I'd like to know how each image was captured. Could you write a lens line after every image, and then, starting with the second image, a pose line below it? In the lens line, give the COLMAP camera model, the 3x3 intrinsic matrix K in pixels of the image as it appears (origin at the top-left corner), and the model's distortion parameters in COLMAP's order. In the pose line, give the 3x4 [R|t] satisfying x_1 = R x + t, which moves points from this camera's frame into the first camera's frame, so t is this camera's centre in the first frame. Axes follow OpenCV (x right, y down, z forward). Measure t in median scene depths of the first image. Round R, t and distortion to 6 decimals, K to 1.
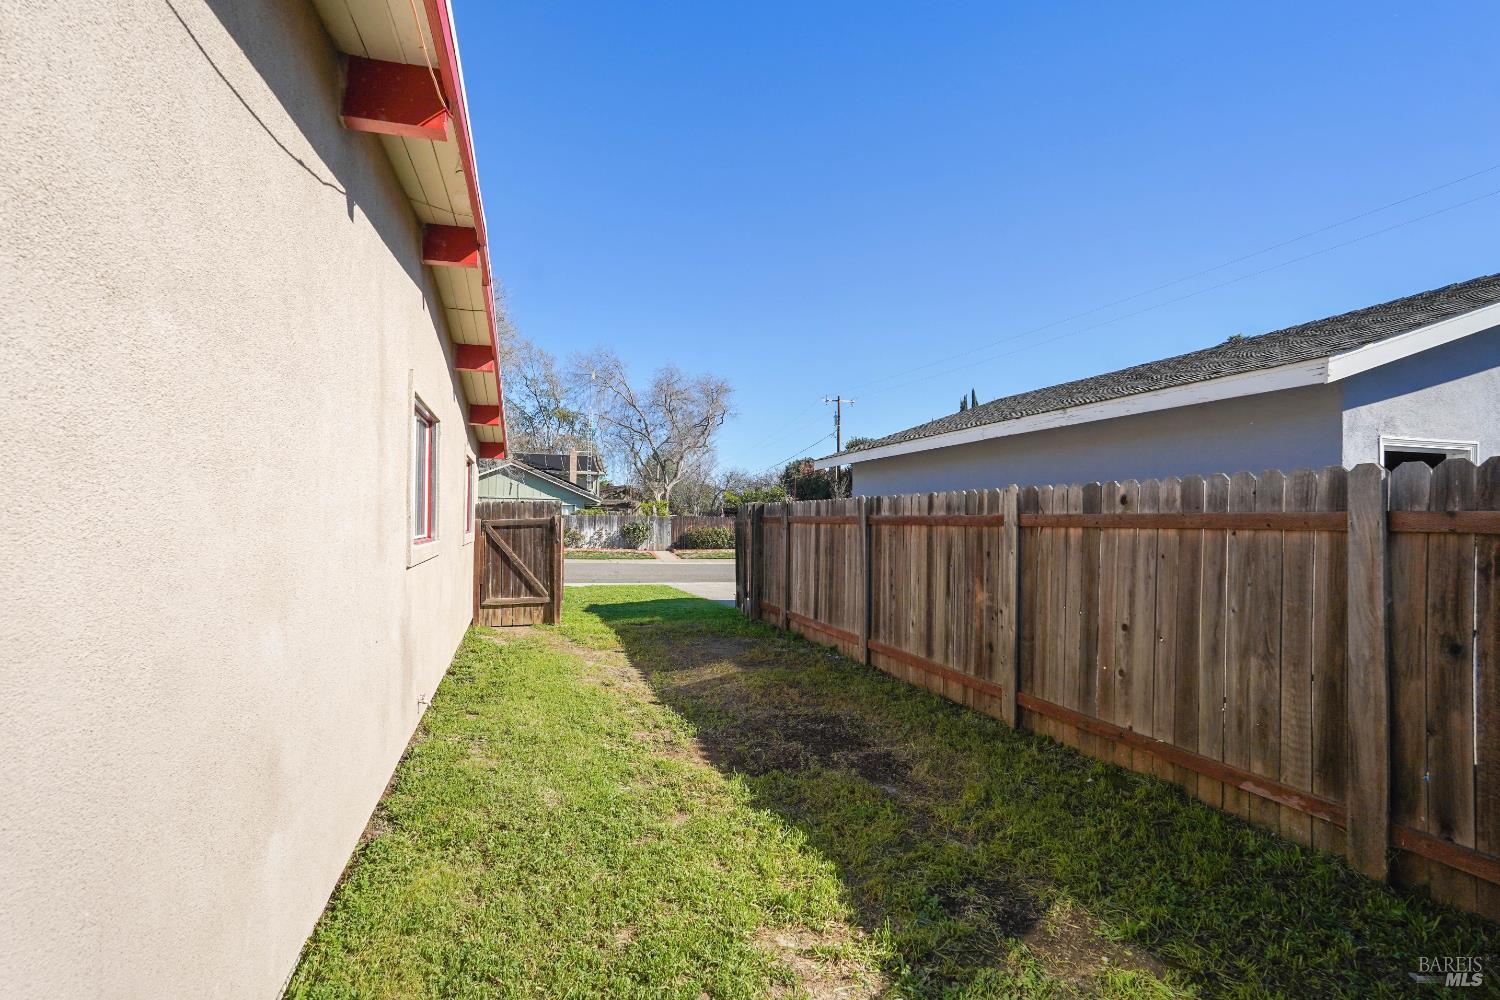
lens RADIAL K [[708.5, 0, 747.4], [0, 708.5, 522.1], [0, 0, 1]] dist [-0.000867, -0.000036]
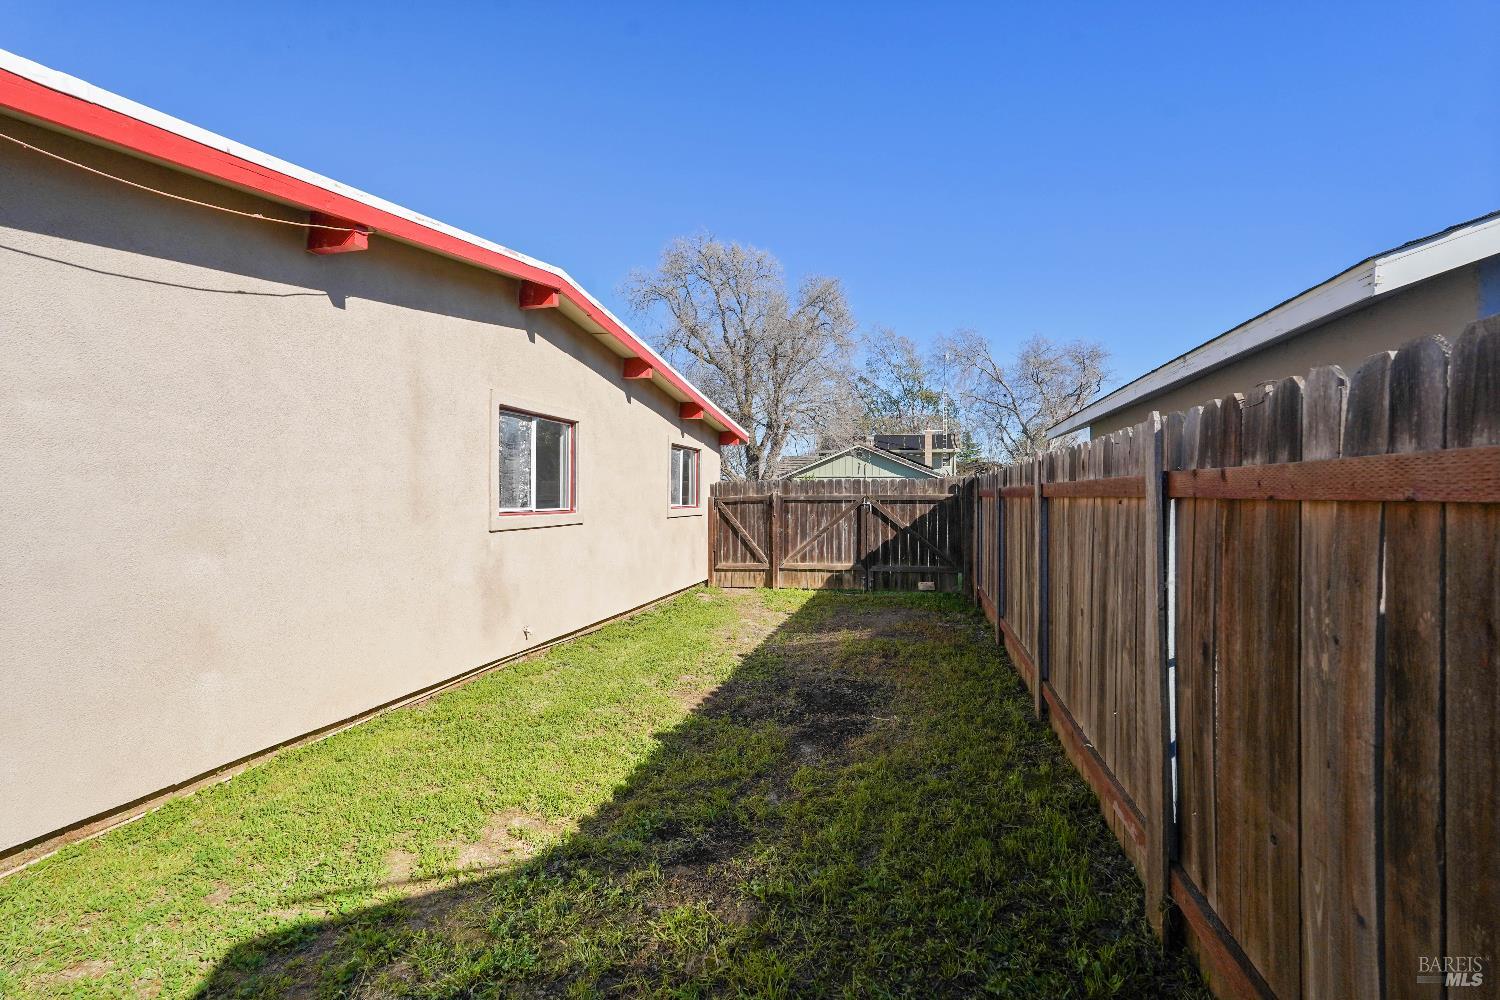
lens RADIAL K [[679.4, 0, 750.0], [0, 679.4, 500.0], [0, 0, 1]] dist [-0.000360, 0.000048]
pose [[0.872332, -0.008174, -0.488845, 0.232390], [0.008927, 0.999960, -0.000790, 0.003304], [0.488832, -0.003675, 0.872370, 0.030165]]
